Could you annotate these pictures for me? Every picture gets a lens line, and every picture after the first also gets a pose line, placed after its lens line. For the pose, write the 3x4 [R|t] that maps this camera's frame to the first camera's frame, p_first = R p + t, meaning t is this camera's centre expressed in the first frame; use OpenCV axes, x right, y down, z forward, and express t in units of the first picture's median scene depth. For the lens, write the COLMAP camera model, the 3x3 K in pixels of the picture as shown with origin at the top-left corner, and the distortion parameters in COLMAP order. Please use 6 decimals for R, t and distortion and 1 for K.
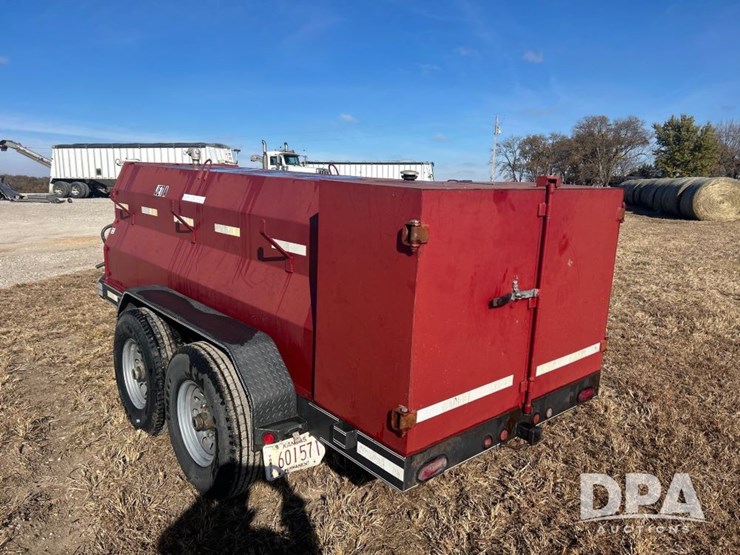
lens RADIAL K [[556.4, 0, 372.0], [0, 556.4, 283.7], [0, 0, 1]] dist [0.056542, -0.056063]
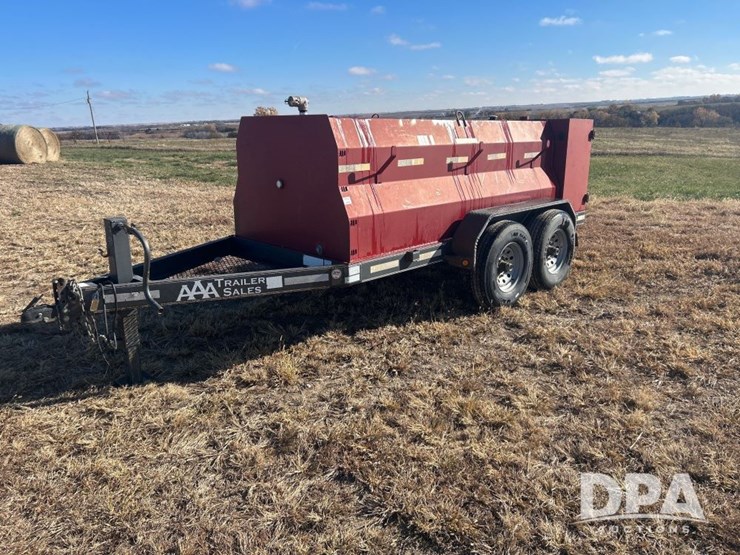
lens RADIAL K [[556.4, 0, 364.9], [0, 556.4, 272.9], [0, 0, 1]] dist [0.056542, -0.056063]
pose [[-0.064422, -0.283344, 0.956852, -0.202821], [0.212319, 0.932999, 0.290575, -0.036085], [-0.975075, 0.221877, 0.000054, 0.158323]]
